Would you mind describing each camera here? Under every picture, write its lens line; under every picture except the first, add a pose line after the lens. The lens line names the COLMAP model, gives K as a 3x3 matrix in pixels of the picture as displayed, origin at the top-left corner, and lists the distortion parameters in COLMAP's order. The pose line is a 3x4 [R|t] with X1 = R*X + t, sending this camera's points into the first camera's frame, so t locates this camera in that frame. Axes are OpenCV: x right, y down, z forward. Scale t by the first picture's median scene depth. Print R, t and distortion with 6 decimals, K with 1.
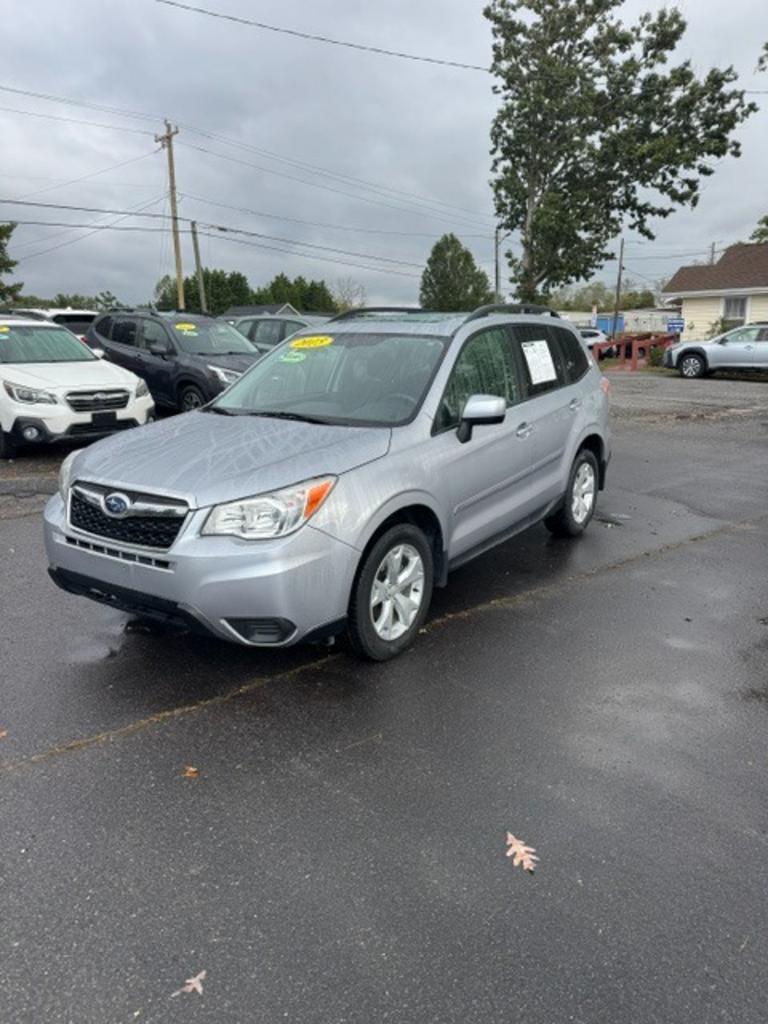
lens RADIAL K [[741.0, 0, 375.4], [0, 741.0, 509.5], [0, 0, 1]] dist [0.052360, -0.031357]
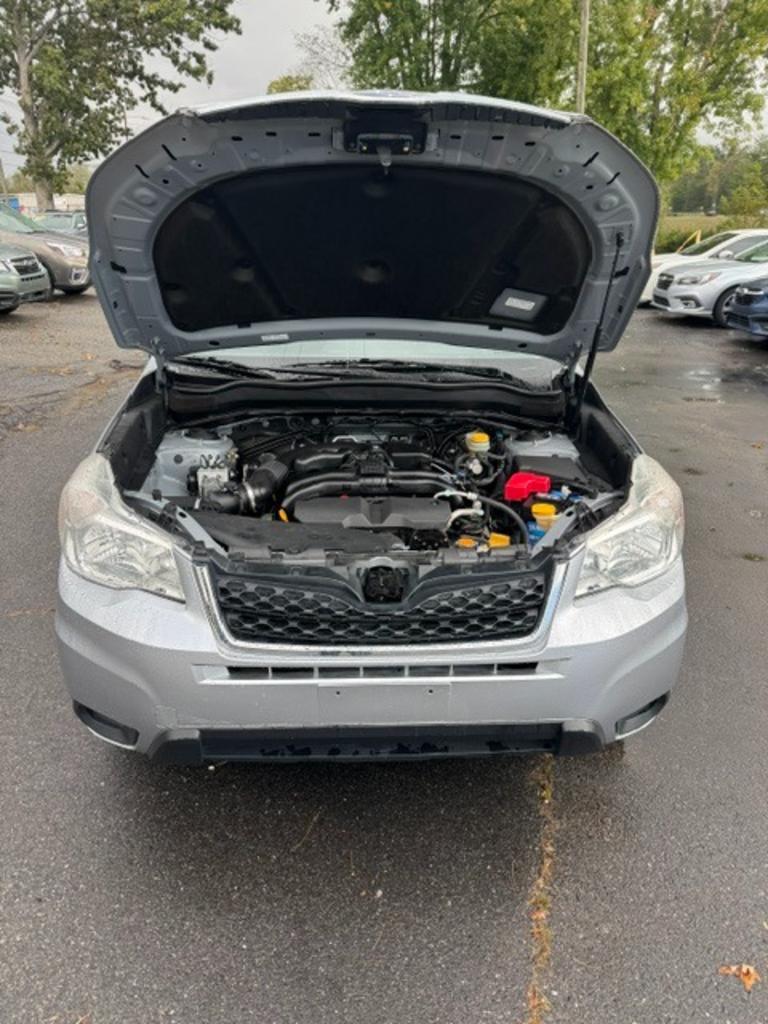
lens RADIAL K [[741.0, 0, 375.4], [0, 741.0, 509.5], [0, 0, 1]] dist [0.052360, -0.031357]
pose [[0.808405, -0.207774, 0.550737, -0.044574], [0.130172, 0.975569, 0.176973, -0.010444], [-0.574053, -0.071375, 0.815701, 0.042083]]
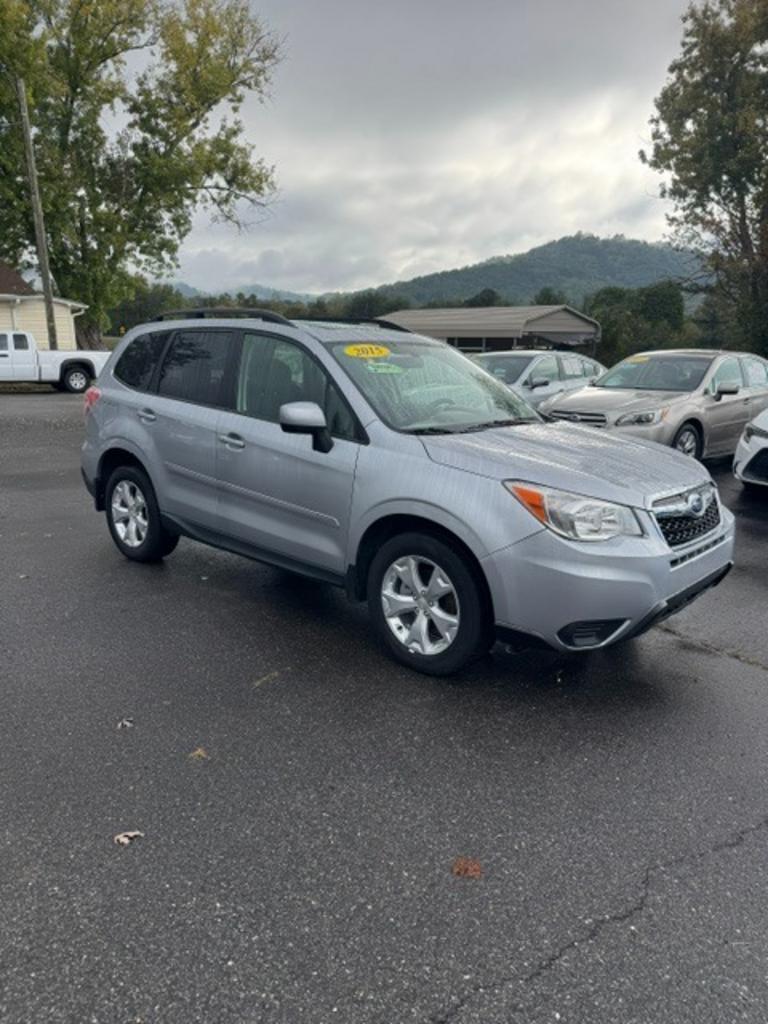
lens RADIAL K [[741.0, 0, 375.4], [0, 741.0, 509.5], [0, 0, 1]] dist [0.052360, -0.031357]
pose [[0.197154, -0.213685, 0.956802, -0.100598], [0.224323, 0.959898, 0.168153, -0.019370], [-0.954364, 0.181480, 0.237182, 0.083243]]
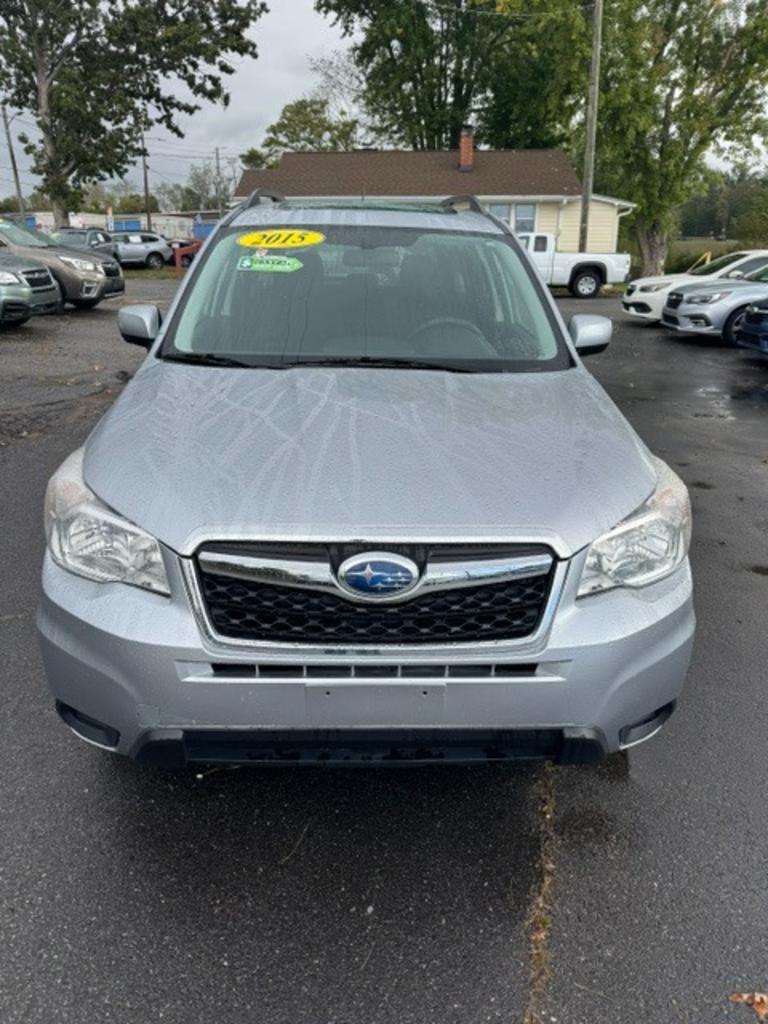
lens RADIAL K [[741.0, 0, 375.4], [0, 741.0, 509.5], [0, 0, 1]] dist [0.052360, -0.031357]
pose [[0.816613, -0.183631, 0.547195, -0.043382], [0.119448, 0.981283, 0.151046, -0.008833], [-0.564691, -0.057985, 0.823263, 0.042933]]
